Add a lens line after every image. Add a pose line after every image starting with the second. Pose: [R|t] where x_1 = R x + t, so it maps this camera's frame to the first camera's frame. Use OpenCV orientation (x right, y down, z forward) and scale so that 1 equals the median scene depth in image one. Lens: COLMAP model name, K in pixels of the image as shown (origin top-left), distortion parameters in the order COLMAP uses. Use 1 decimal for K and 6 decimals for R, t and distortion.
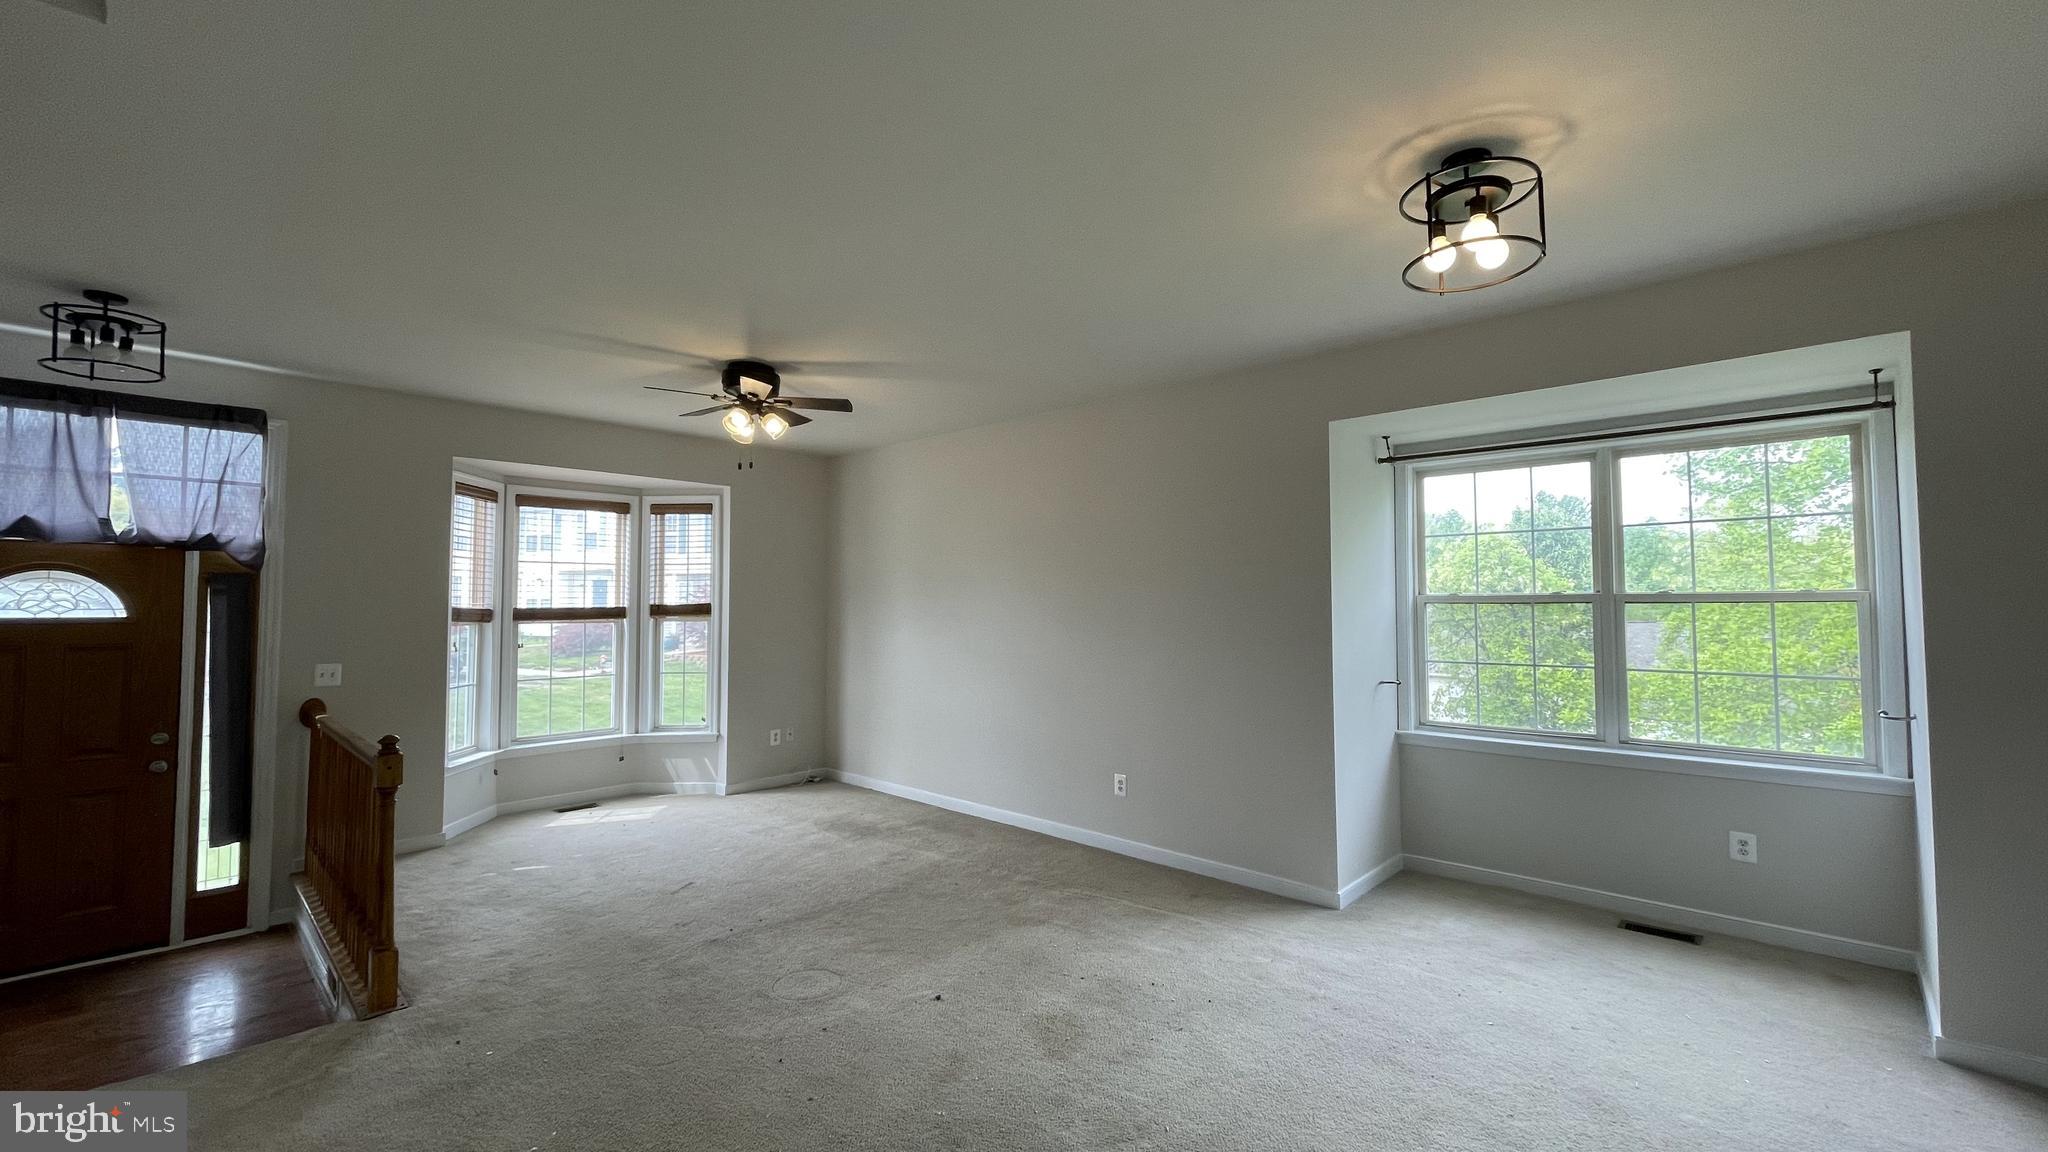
lens RADIAL K [[825.7, 0, 1019.0], [0, 825.7, 576.8], [0, 0, 1]] dist [0.000328, -0.000585]
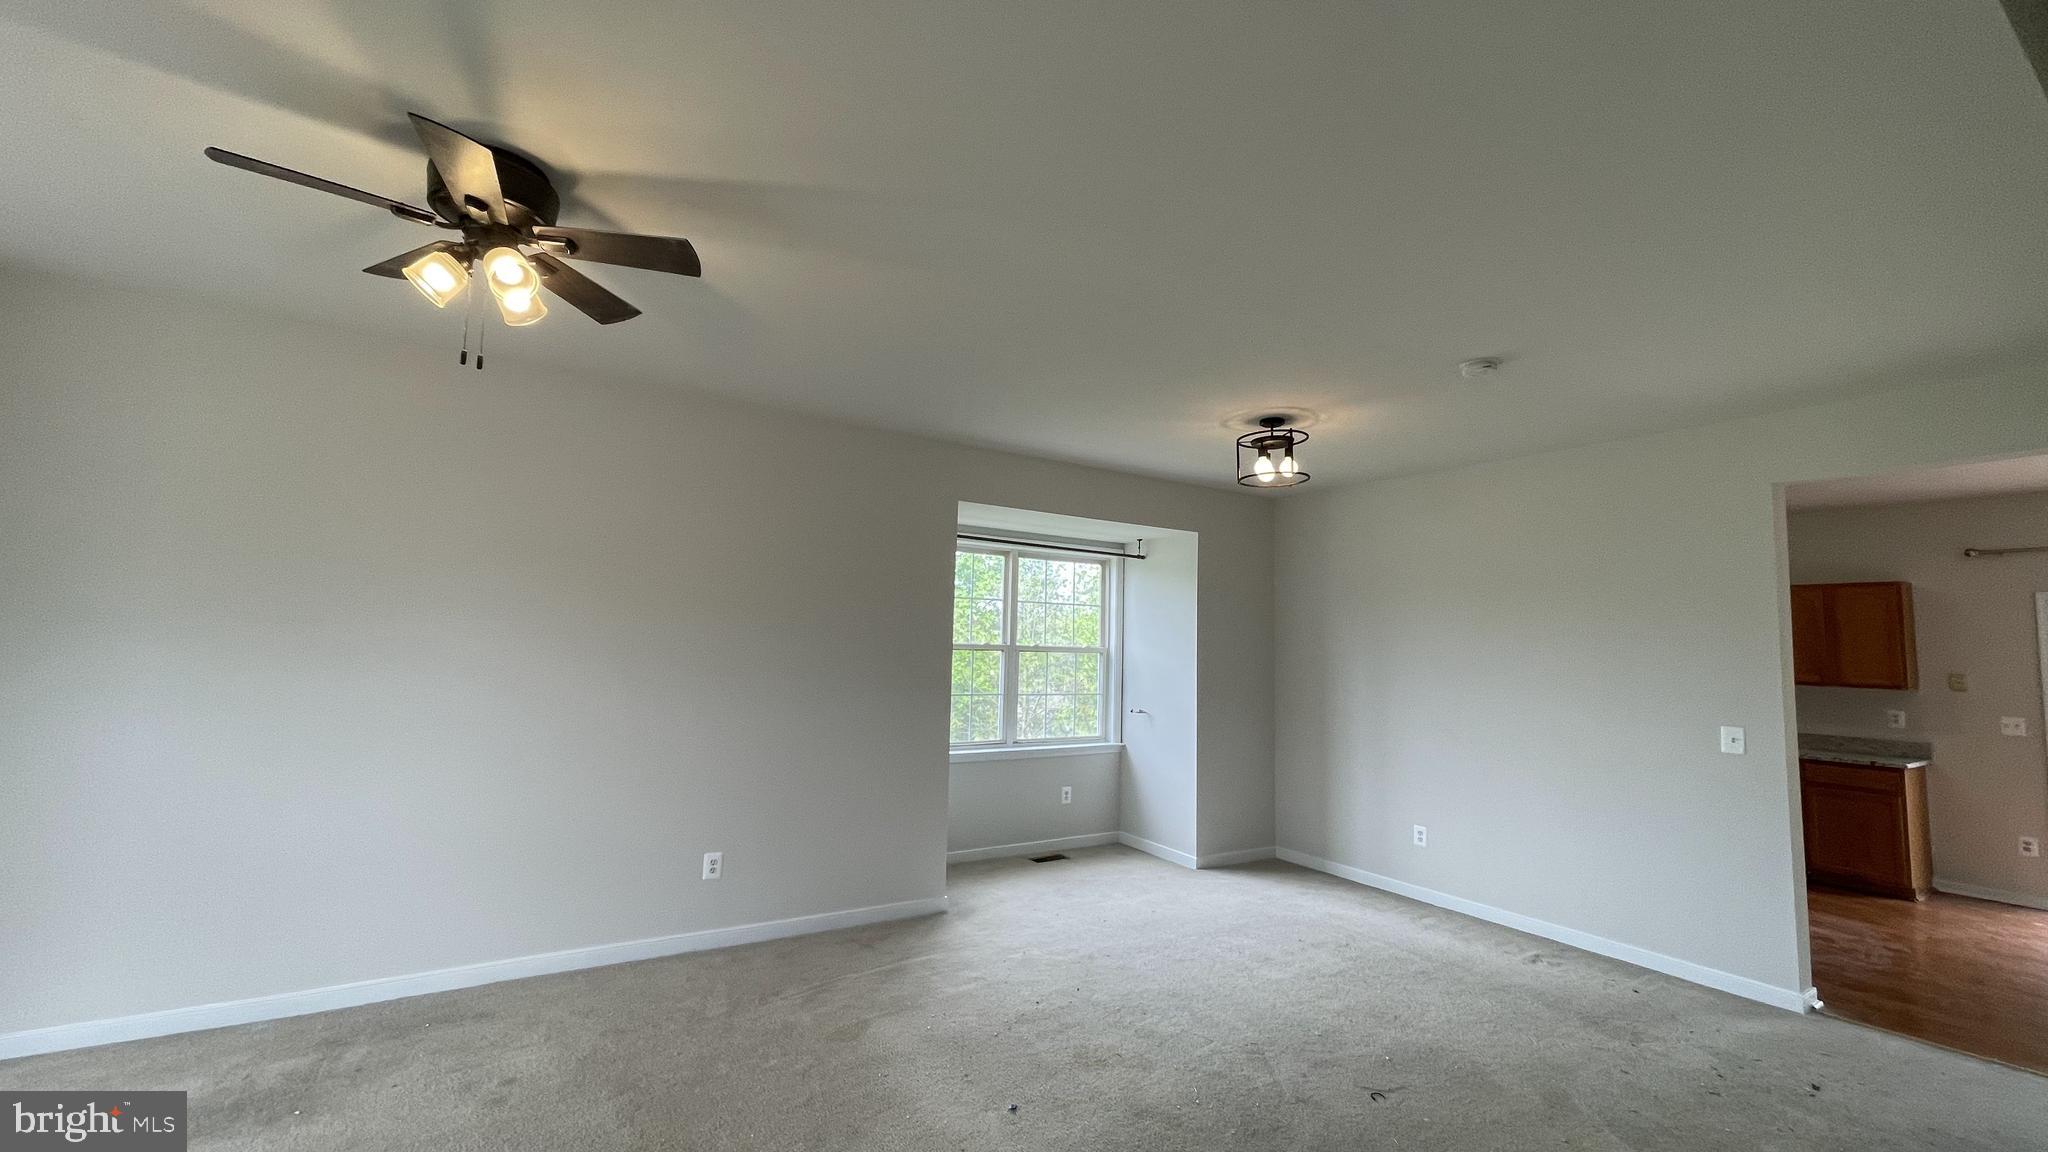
lens RADIAL K [[825.7, 0, 1040.6], [0, 825.7, 575.0], [0, 0, 1]] dist [0.000328, -0.000585]
pose [[0.238856, 0.090596, 0.966820, -0.746276], [-0.063835, 0.994950, -0.077461, 0.006808], [-0.968955, -0.043215, 0.243433, 0.585247]]
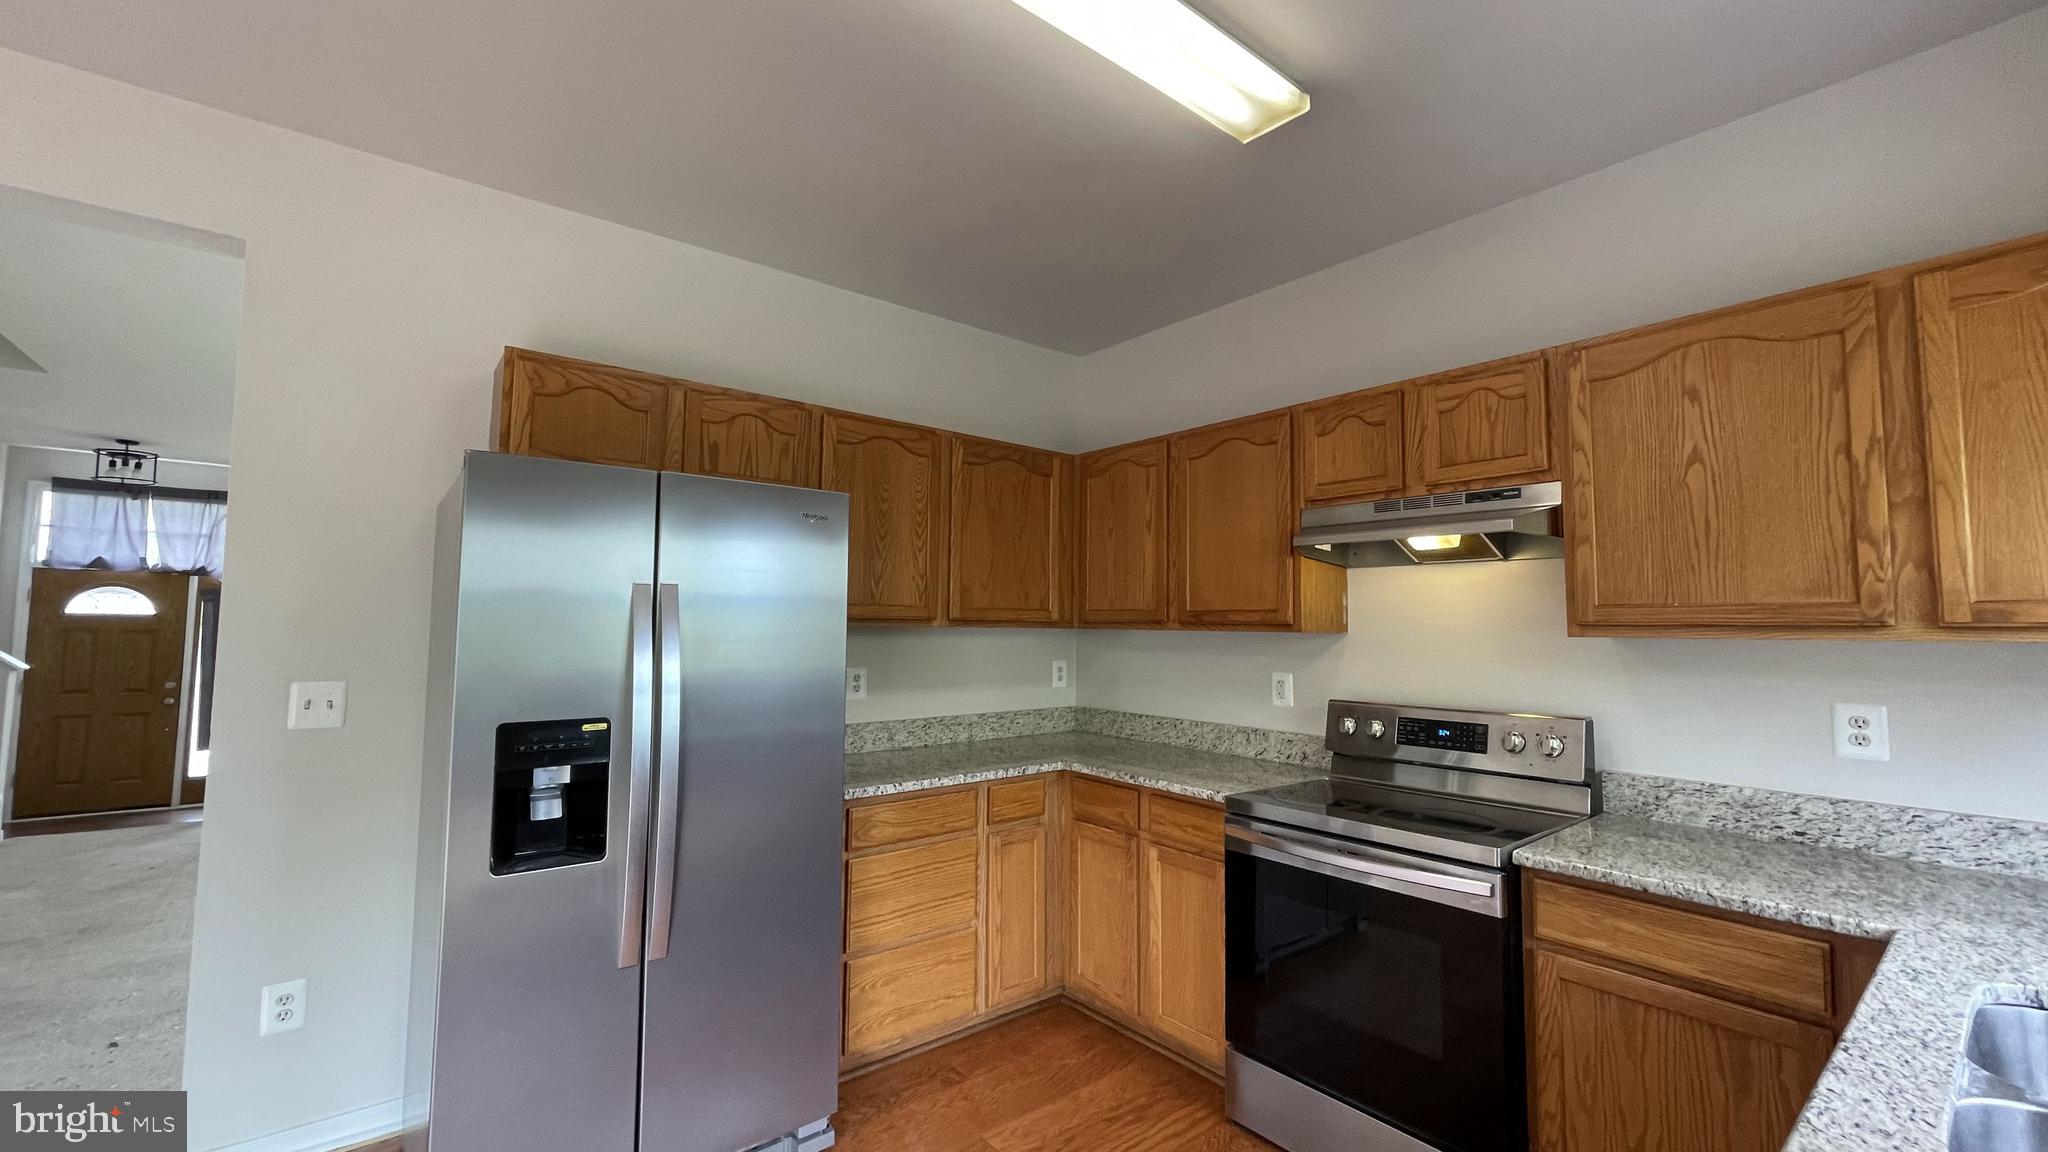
lens RADIAL K [[825.7, 0, 1019.7], [0, 825.7, 574.8], [0, 0, 1]] dist [0.000328, -0.000585]
pose [[0.990969, 0.003307, -0.134050, 1.029863], [-0.006819, 0.999645, -0.025748, -0.002119], [0.133917, 0.026429, 0.990640, -0.516508]]
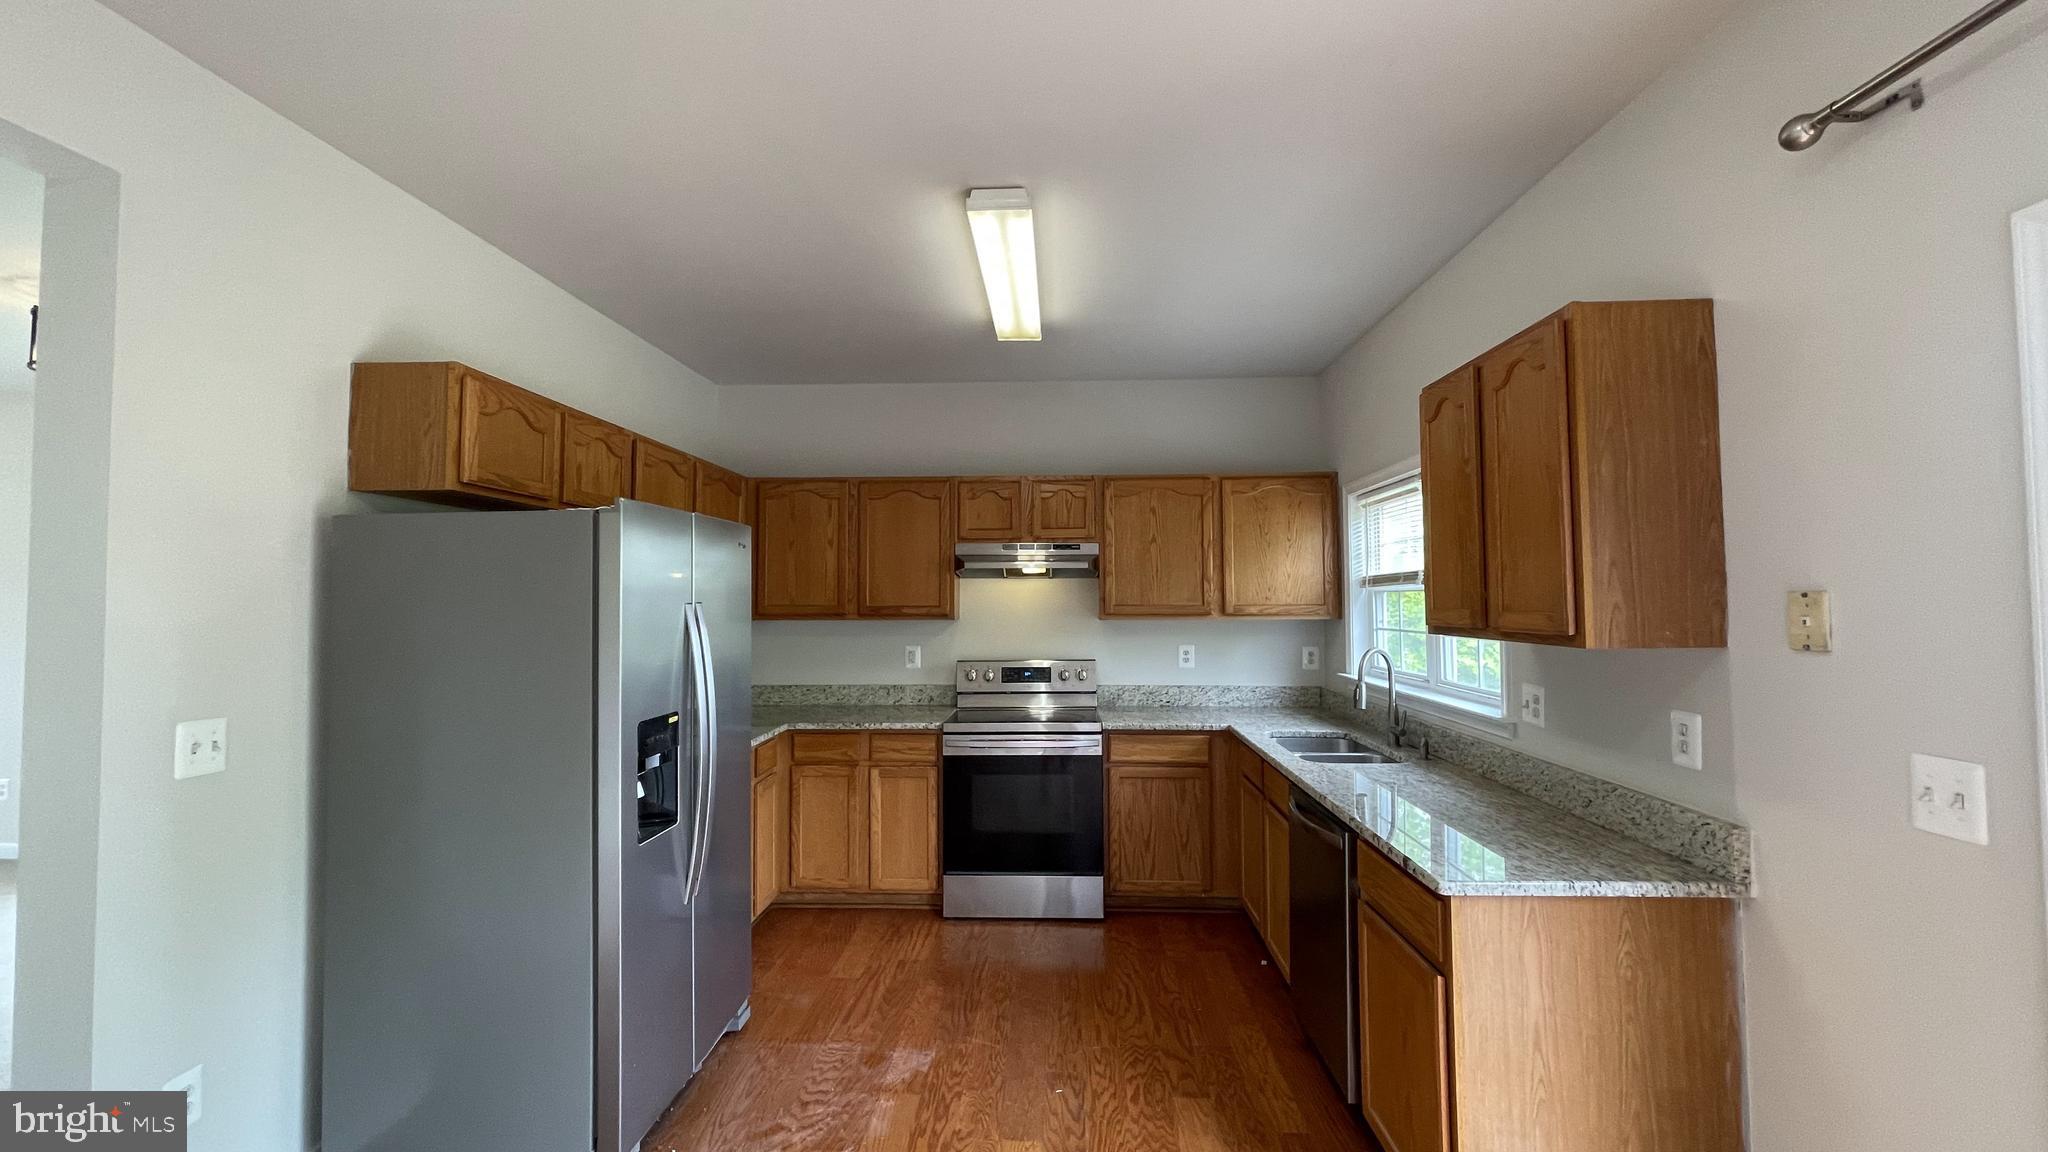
lens RADIAL K [[825.7, 0, 1022.4], [0, 825.7, 567.1], [0, 0, 1]] dist [0.000328, -0.000585]
pose [[0.753827, 0.023520, 0.656652, 0.516888], [-0.022245, 0.999700, -0.010272, -0.034812], [-0.656696, -0.006864, 0.754124, -0.692204]]
